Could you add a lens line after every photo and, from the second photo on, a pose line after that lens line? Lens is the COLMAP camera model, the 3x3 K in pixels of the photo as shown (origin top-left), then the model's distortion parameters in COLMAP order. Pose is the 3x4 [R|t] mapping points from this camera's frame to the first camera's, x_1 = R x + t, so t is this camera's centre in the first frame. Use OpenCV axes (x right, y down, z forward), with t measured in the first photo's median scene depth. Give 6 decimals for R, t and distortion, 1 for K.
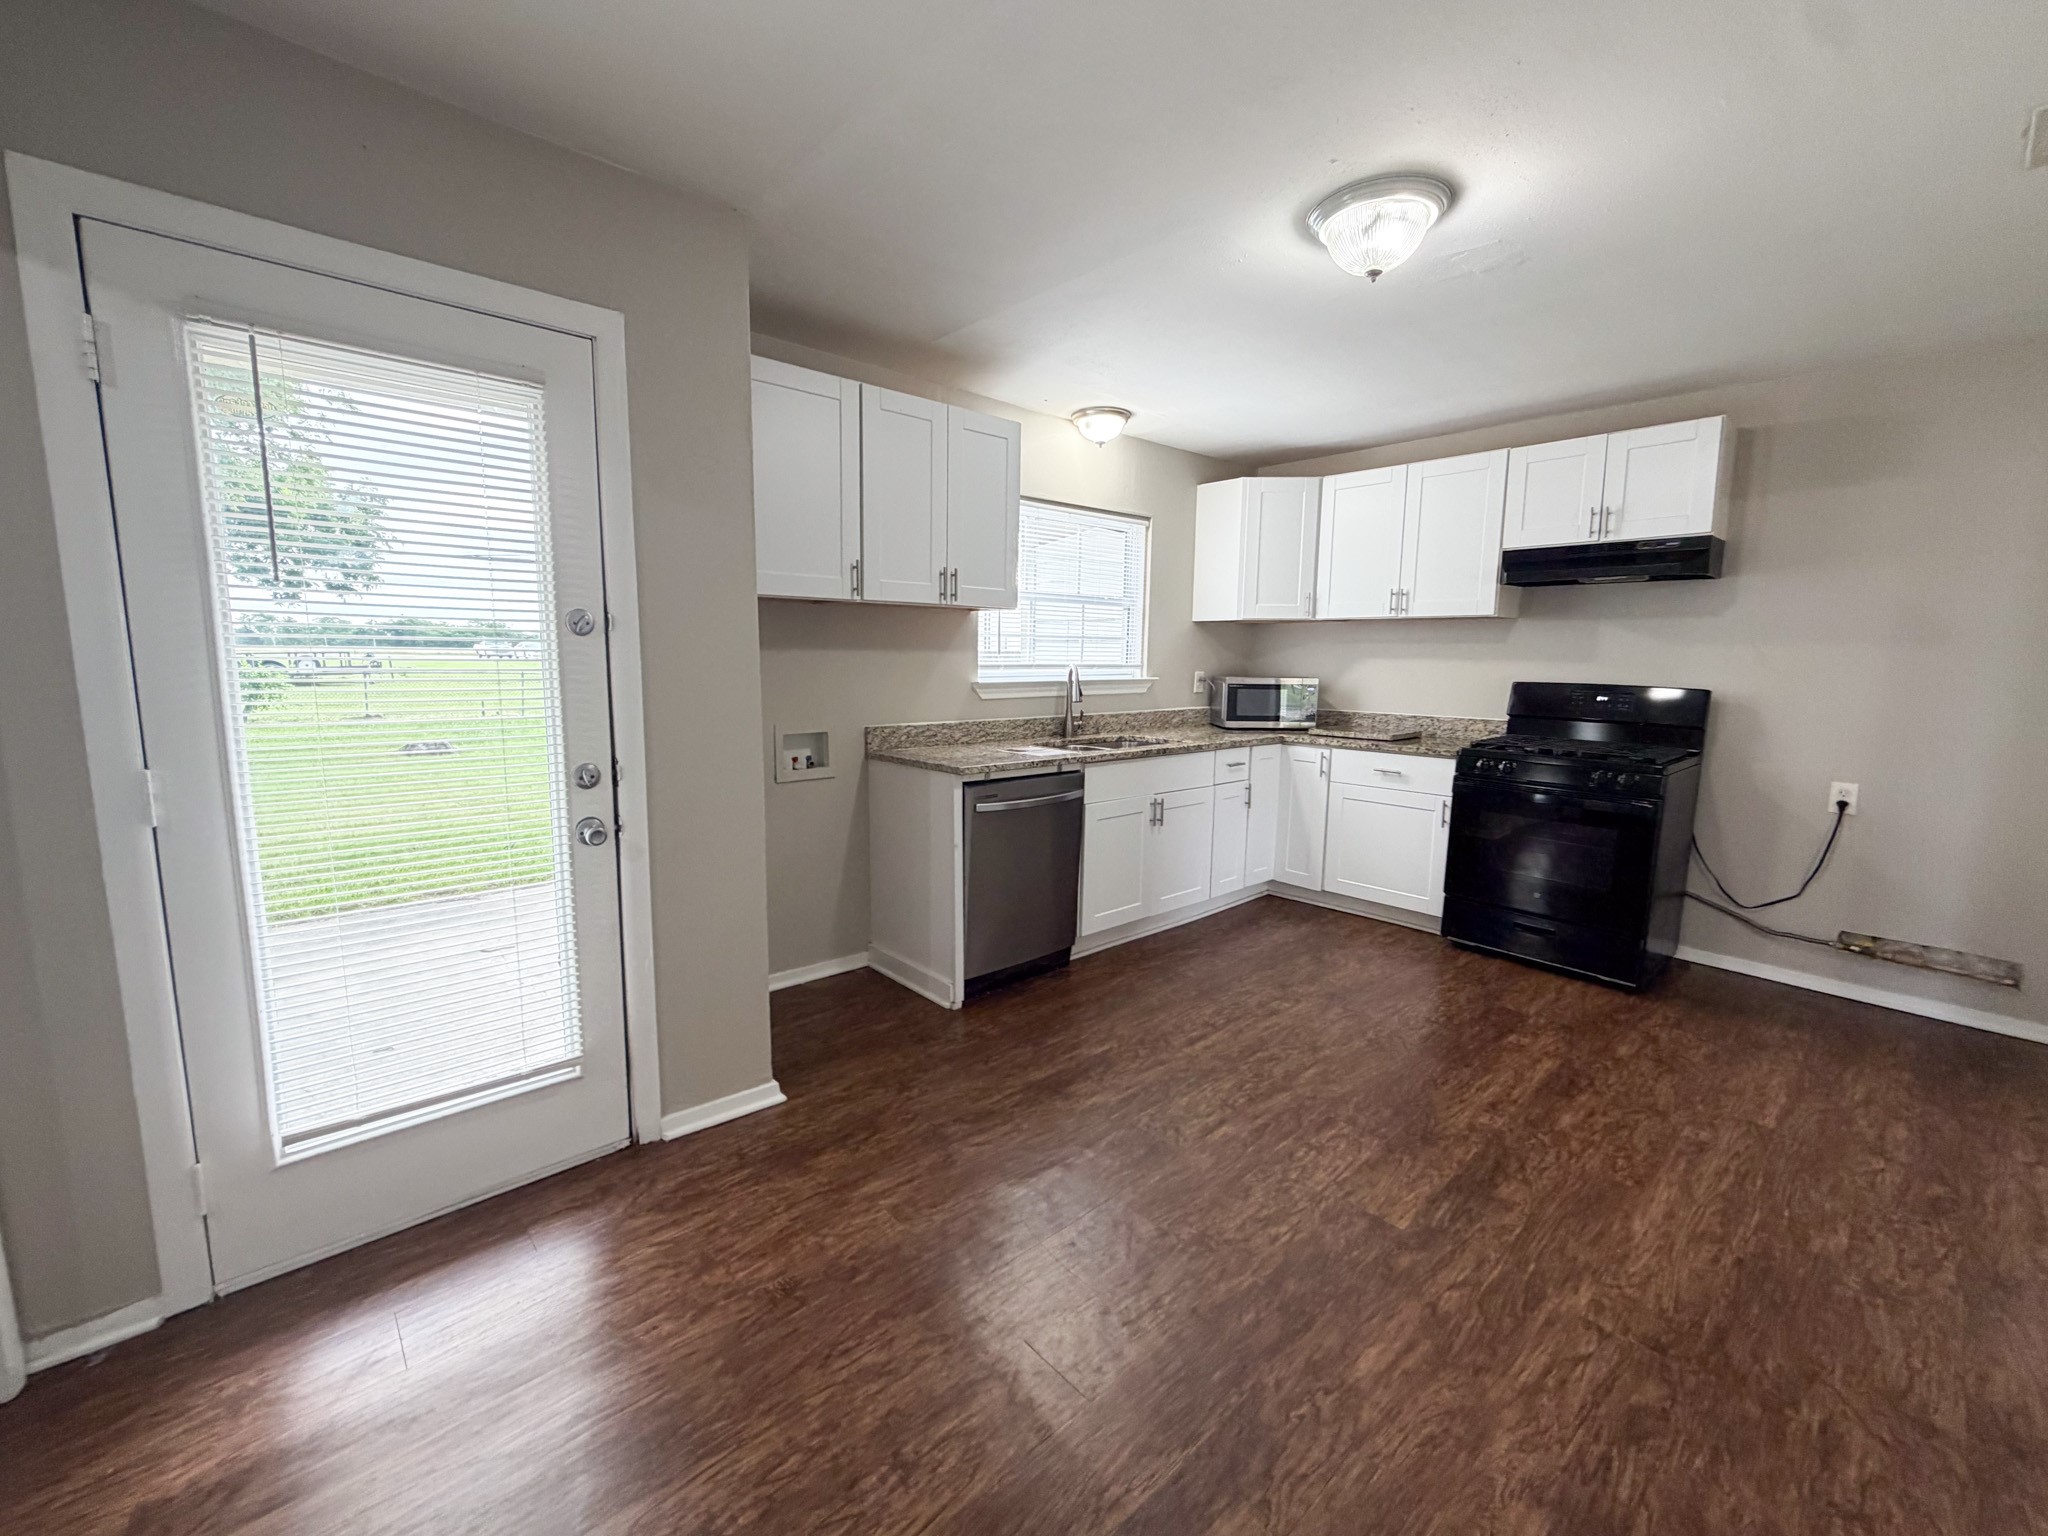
lens RADIAL K [[825.5, 0, 1018.7], [0, 825.5, 765.2], [0, 0, 1]] dist [-0.001298, -0.000237]
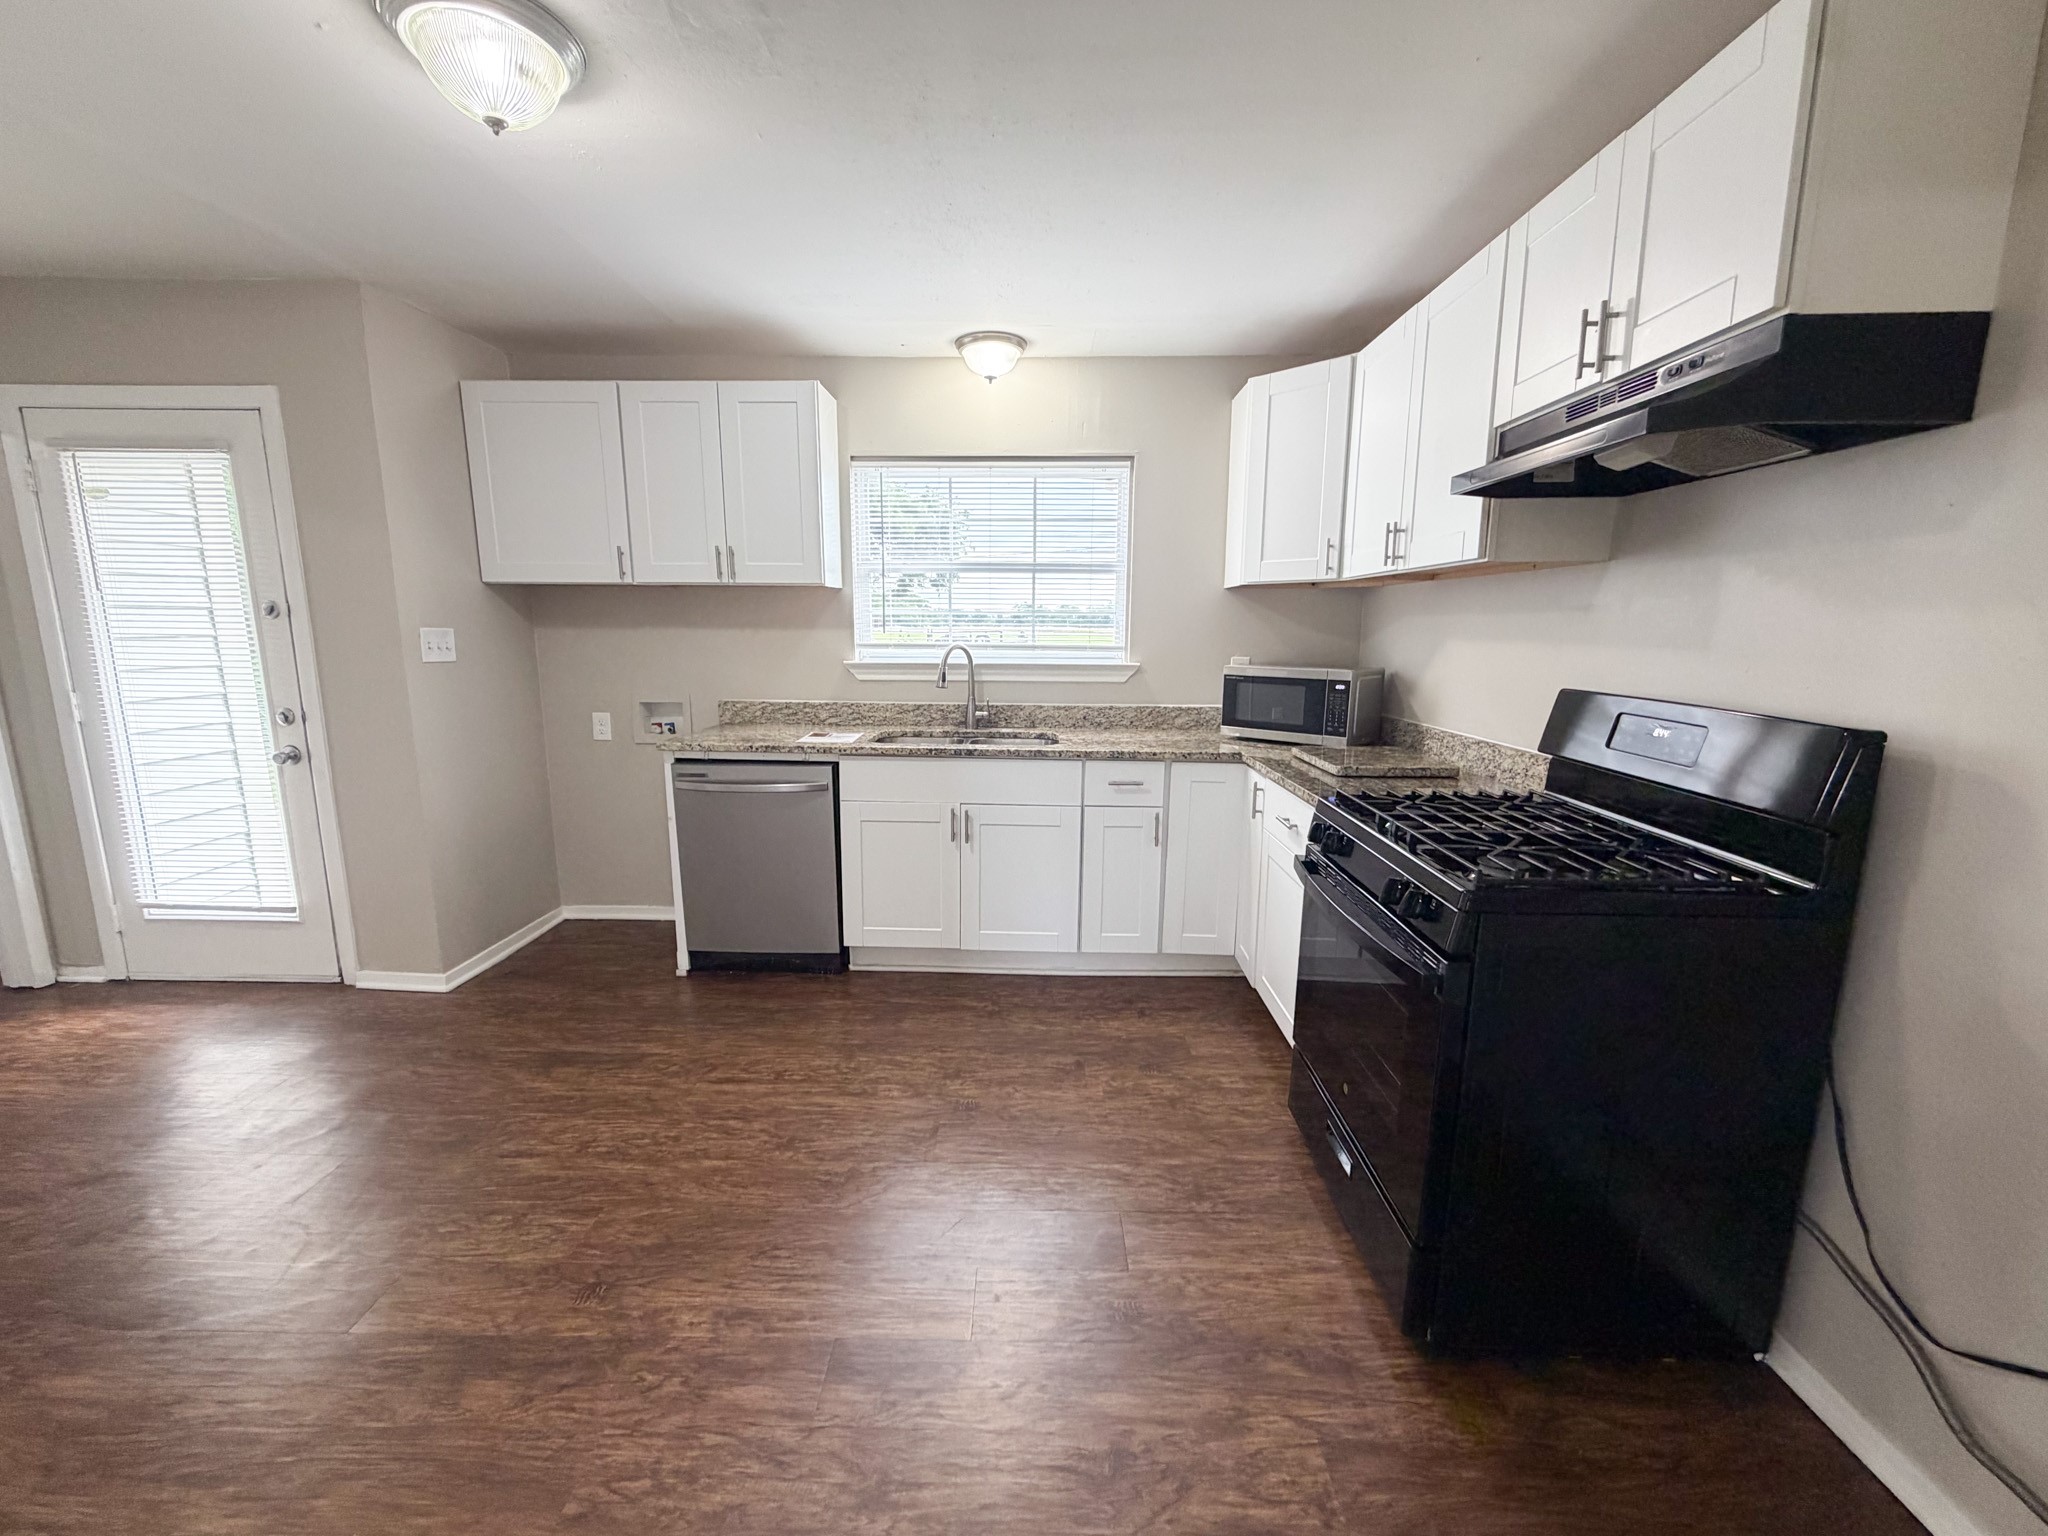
lens RADIAL K [[824.4, 0, 1028.0], [0, 824.4, 763.2], [0, 0, 1]] dist [0.001440, 0.000296]
pose [[0.734300, 0.107435, -0.670270, 0.813670], [-0.092106, 0.994034, 0.058425, -0.063191], [0.672548, 0.018834, 0.739814, 0.466748]]
